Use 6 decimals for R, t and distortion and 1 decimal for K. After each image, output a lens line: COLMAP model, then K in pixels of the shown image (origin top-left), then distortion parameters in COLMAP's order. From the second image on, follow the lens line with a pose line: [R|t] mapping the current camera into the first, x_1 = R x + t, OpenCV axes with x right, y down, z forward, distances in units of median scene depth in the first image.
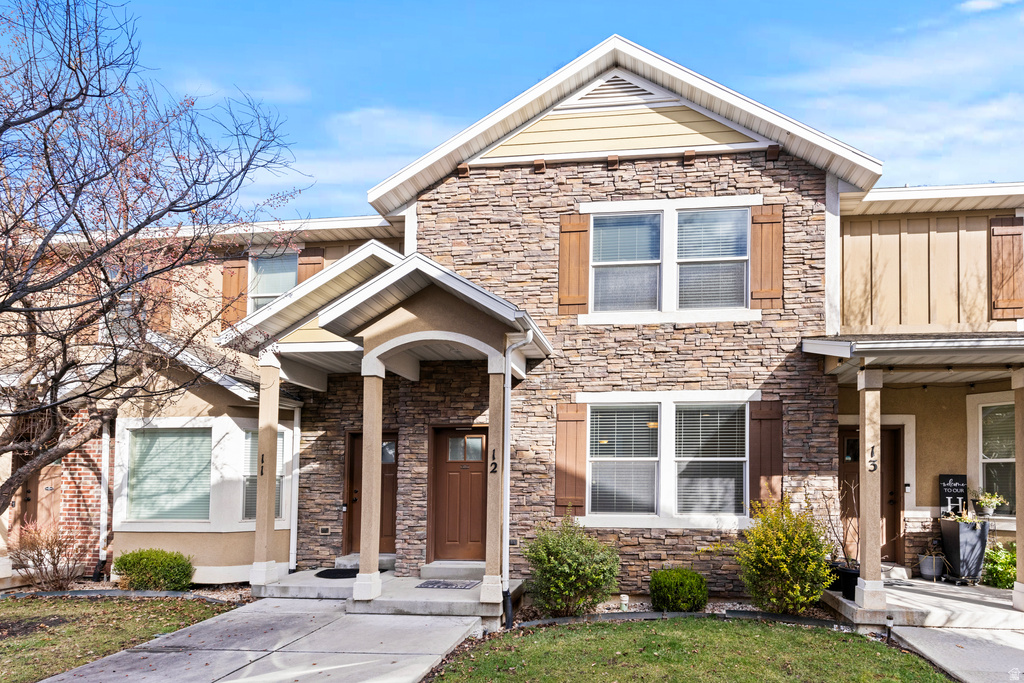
lens RADIAL K [[487.7, 0, 604.4], [0, 487.7, 468.7], [0, 0, 1]] dist [0.001775, -0.000370]
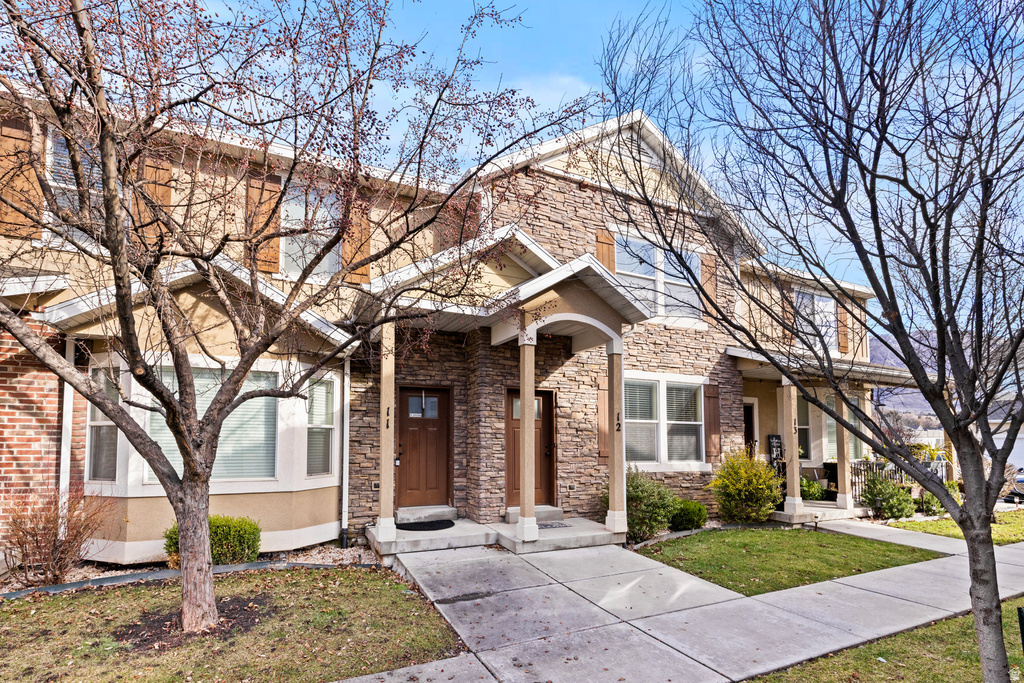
lens RADIAL K [[486.3, 0, 507.1], [0, 486.3, 408.1], [0, 0, 1]] dist [-0.001582, -0.000006]
pose [[0.859061, 0.038795, 0.510401, -0.942834], [-0.024513, 0.999098, -0.034684, -0.000058], [-0.511286, 0.017284, 0.859237, 0.037896]]
